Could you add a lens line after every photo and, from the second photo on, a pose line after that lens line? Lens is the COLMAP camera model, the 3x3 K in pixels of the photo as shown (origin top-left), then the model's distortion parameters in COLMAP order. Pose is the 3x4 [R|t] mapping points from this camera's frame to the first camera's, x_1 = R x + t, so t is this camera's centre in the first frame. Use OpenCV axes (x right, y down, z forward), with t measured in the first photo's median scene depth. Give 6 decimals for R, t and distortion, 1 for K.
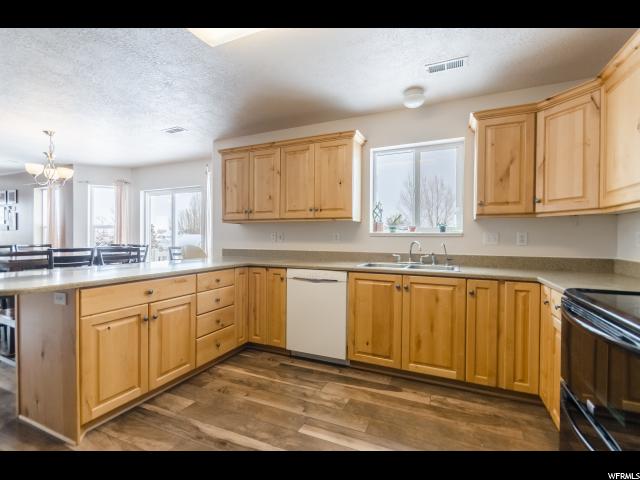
lens RADIAL K [[302.4, 0, 320.0], [0, 302.4, 240.0], [0, 0, 1]] dist [-0.002860, -0.000289]
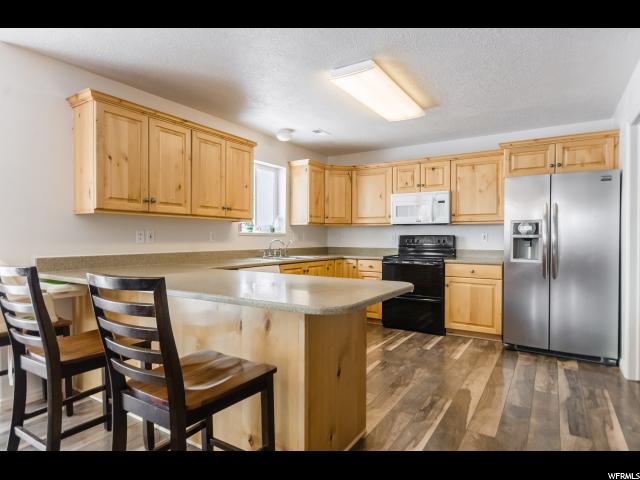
lens RADIAL K [[385.6, 0, 320.0], [0, 385.6, 240.0], [0, 0, 1]] dist [-0.000199, -0.000201]
pose [[0.115743, -0.013252, 0.993191, -1.214733], [0.006854, 0.999898, 0.012543, -0.011639], [-0.993256, 0.005356, 0.115822, 0.553489]]
